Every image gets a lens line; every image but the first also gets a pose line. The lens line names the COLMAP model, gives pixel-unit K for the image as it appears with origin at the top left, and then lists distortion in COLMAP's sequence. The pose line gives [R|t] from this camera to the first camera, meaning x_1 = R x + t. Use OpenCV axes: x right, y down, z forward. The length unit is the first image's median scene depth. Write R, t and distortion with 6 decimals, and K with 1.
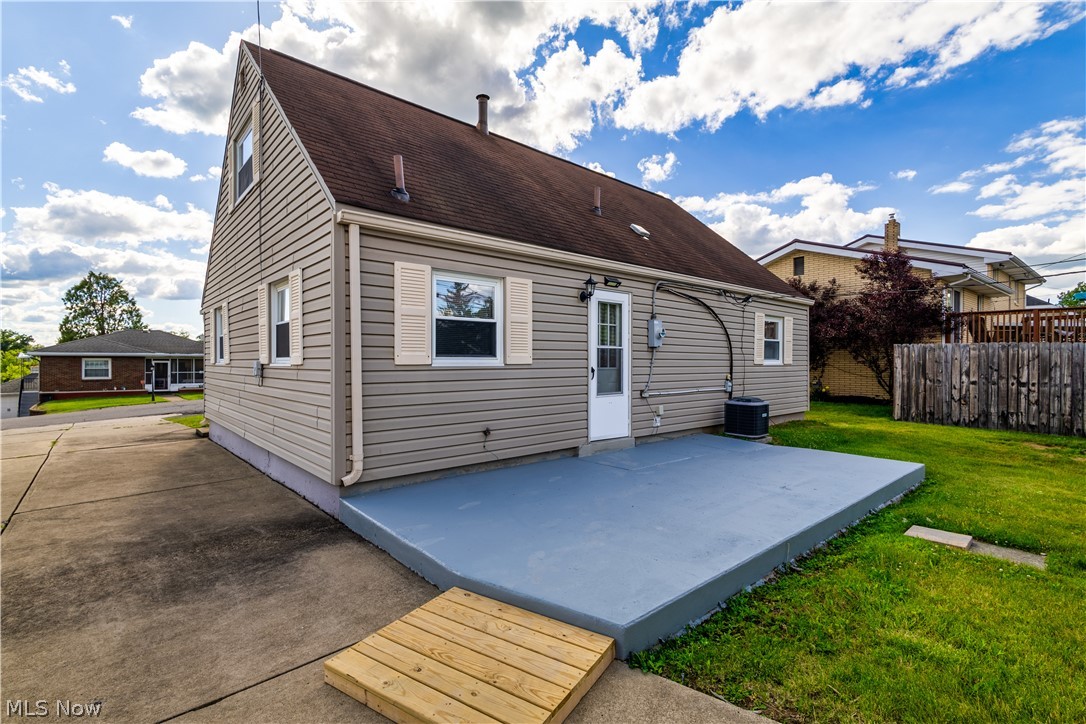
lens RADIAL K [[508.2, 0, 543.0], [0, 508.2, 362.0], [0, 0, 1]] dist [-0.000297, -0.000074]
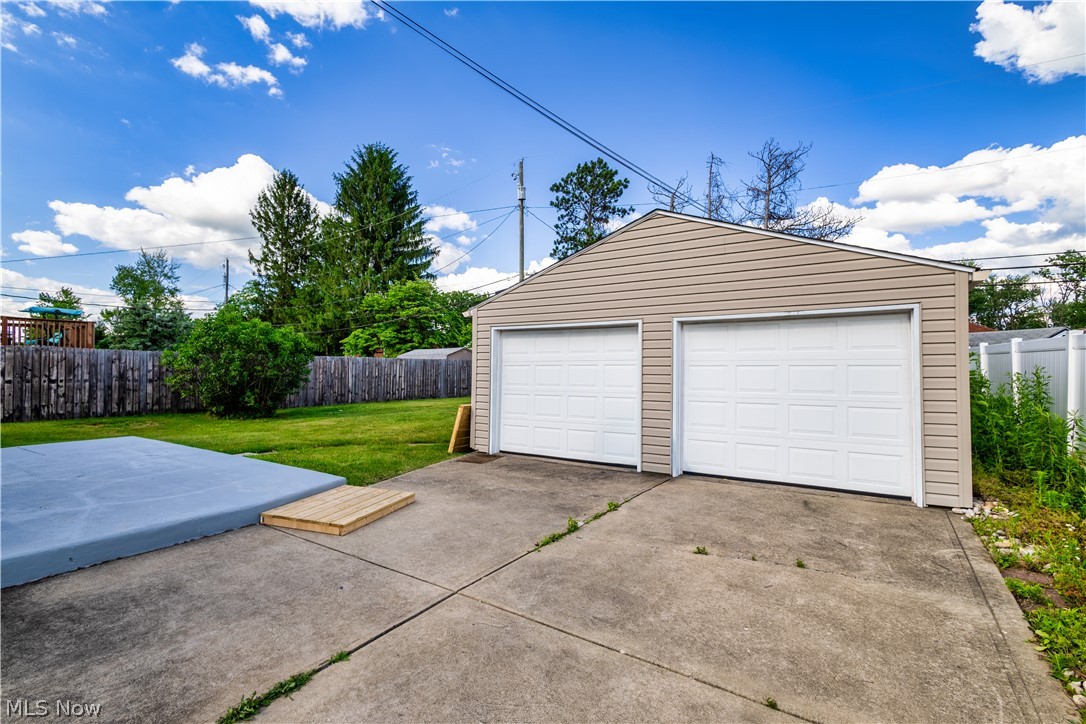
lens RADIAL K [[508.2, 0, 543.0], [0, 508.2, 362.0], [0, 0, 1]] dist [-0.000297, -0.000074]
pose [[-0.258789, 0.005564, 0.965918, -0.553535], [-0.000662, 0.999982, -0.005938, 0.004322], [-0.965934, -0.002176, -0.258781, 0.182434]]
